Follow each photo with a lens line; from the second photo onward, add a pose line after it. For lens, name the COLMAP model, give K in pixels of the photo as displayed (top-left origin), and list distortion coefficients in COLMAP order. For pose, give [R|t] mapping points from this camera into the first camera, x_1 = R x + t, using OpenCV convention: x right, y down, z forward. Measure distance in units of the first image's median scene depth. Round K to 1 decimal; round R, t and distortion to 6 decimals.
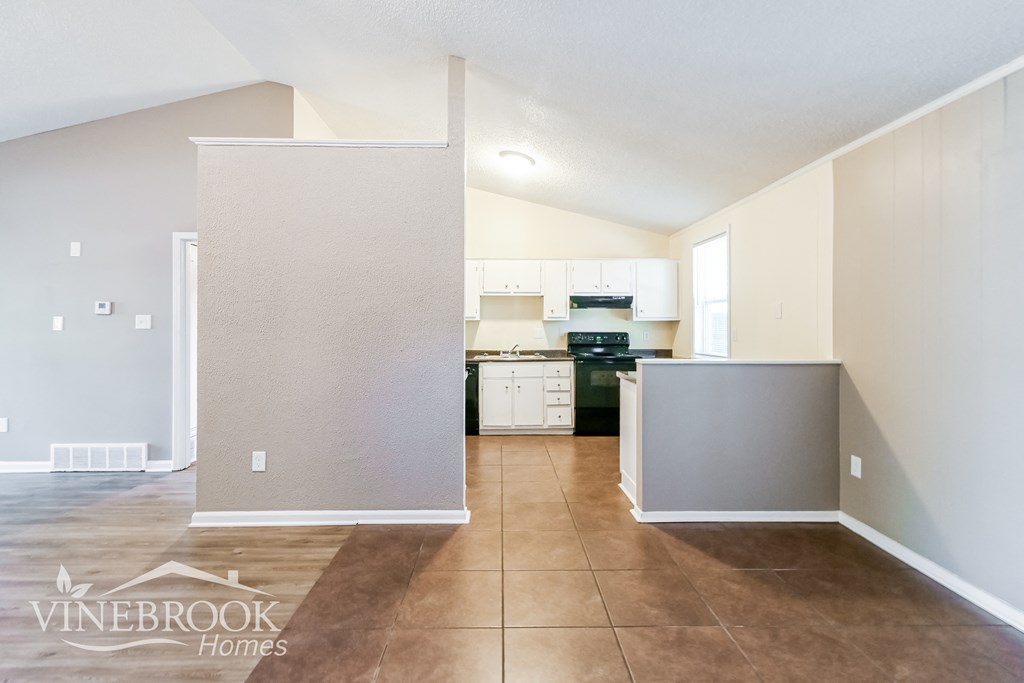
lens RADIAL K [[461.8, 0, 511.7], [0, 461.8, 321.1], [0, 0, 1]] dist [0.000644, 0.000044]
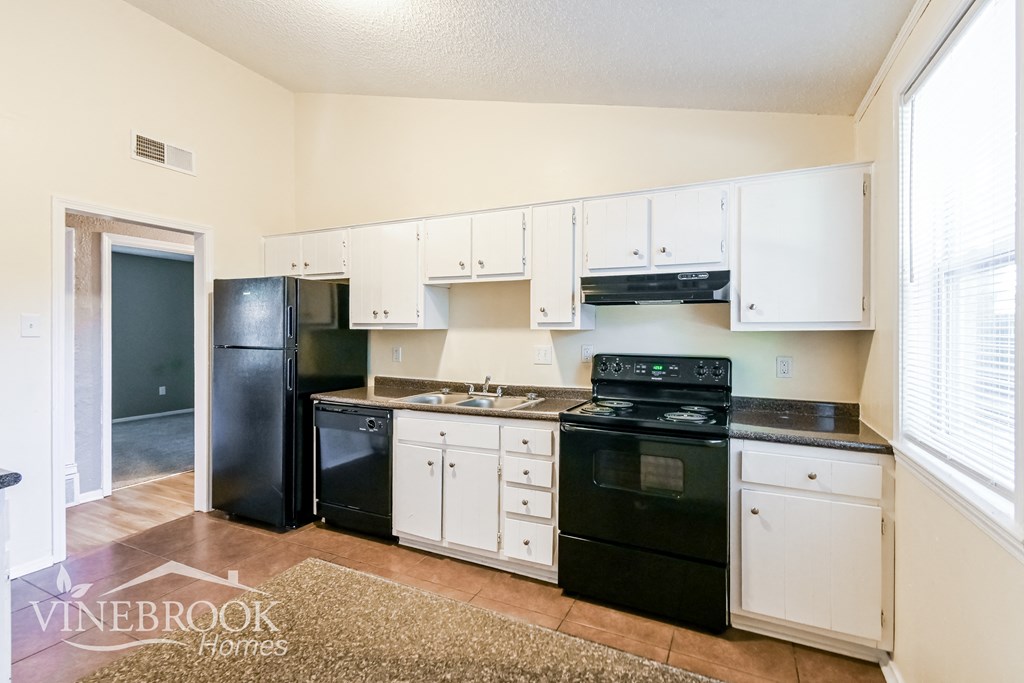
lens RADIAL K [[472.9, 0, 512.7], [0, 472.9, 329.3], [0, 0, 1]] dist [0.000273, -0.000271]
pose [[0.894876, 0.002059, -0.446311, 0.277564], [0.000421, 0.999985, 0.005457, -0.004800], [0.446315, -0.005071, 0.894862, 0.540532]]
